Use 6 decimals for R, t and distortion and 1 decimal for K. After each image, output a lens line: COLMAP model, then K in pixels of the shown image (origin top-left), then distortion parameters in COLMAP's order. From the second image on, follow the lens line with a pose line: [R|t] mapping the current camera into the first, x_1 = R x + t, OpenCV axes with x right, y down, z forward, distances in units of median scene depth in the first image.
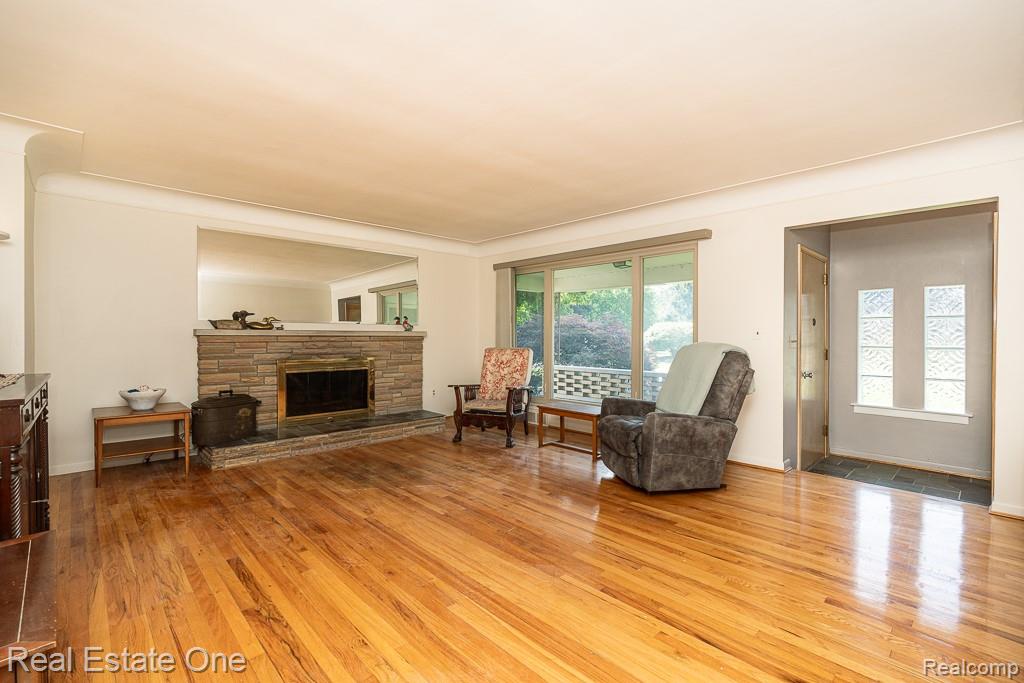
lens RADIAL K [[459.9, 0, 514.5], [0, 459.9, 337.7], [0, 0, 1]] dist [-0.002251, -0.000097]
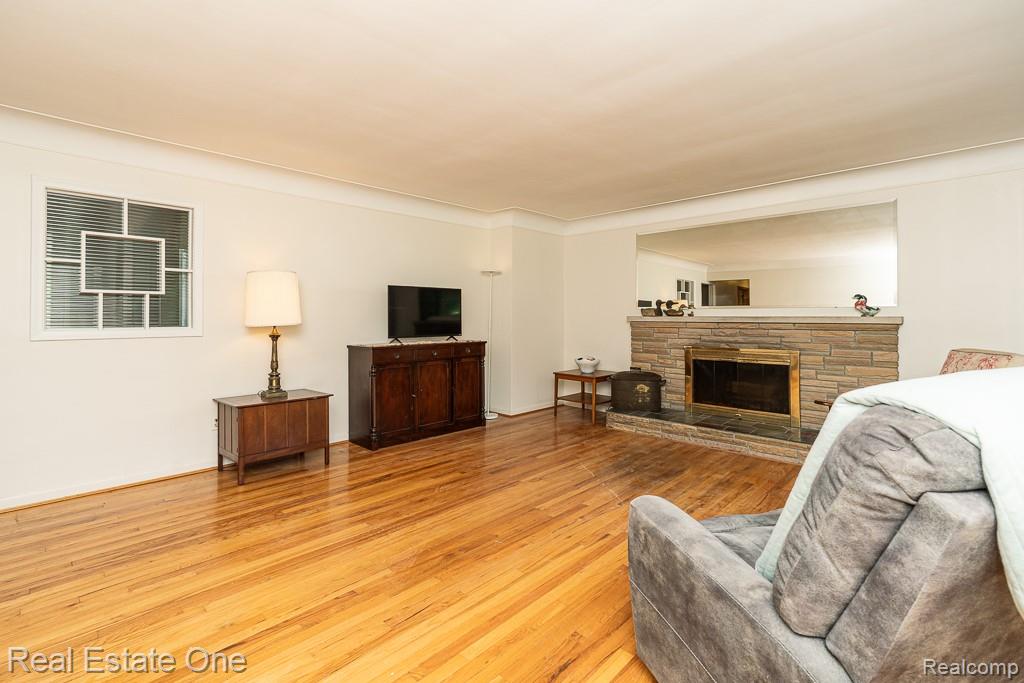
lens RADIAL K [[466.7, 0, 513.6], [0, 466.7, 317.4], [0, 0, 1]] dist [-0.001564, 0.000143]
pose [[0.037269, -0.002064, -0.999303, 0.579159], [-0.004040, 0.999989, -0.002216, -0.012079], [0.999297, 0.004120, 0.037261, 0.636110]]
